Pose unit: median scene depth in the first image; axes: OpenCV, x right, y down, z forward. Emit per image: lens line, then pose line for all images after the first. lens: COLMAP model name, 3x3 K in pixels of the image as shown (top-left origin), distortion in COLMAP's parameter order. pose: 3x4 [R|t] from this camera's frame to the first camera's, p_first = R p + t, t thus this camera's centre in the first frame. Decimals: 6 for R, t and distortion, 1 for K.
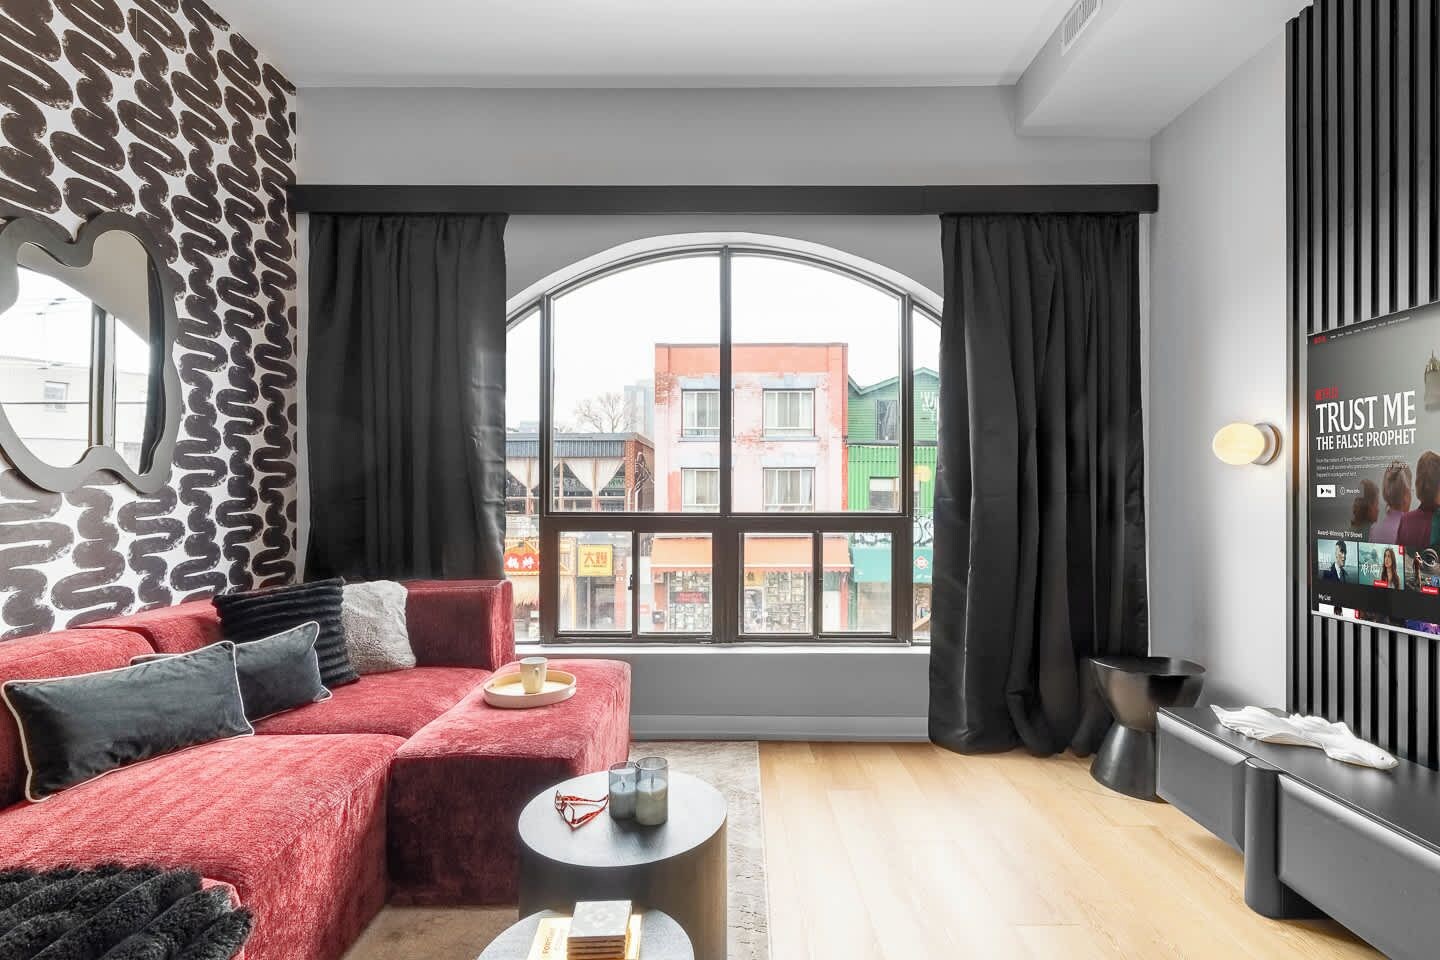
lens RADIAL K [[501.8, 0, 718.5], [0, 501.8, 470.8], [0, 0, 1]] dist [-0.000537, -0.000074]
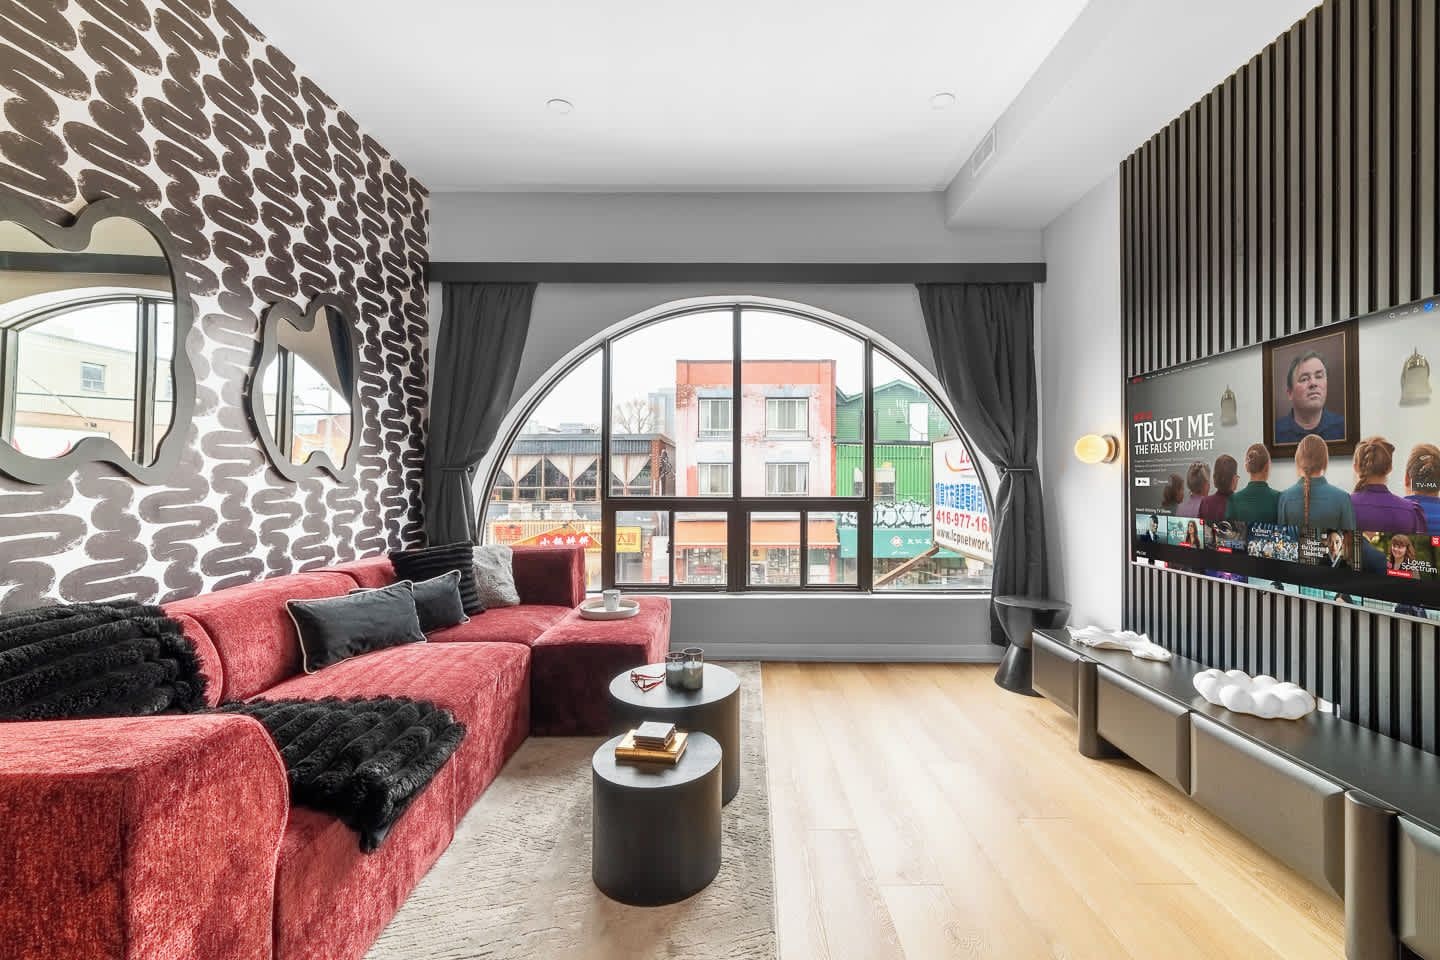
lens RADIAL K [[695.8, 0, 710.5], [0, 695.8, 486.9], [0, 0, 1]] dist [0.107674, -0.000011]
pose [[0.999775, 0.000595, -0.021188, -0.020099], [0.000498, 0.998671, 0.051539, -0.046883], [0.021190, -0.051538, 0.998446, -0.993037]]
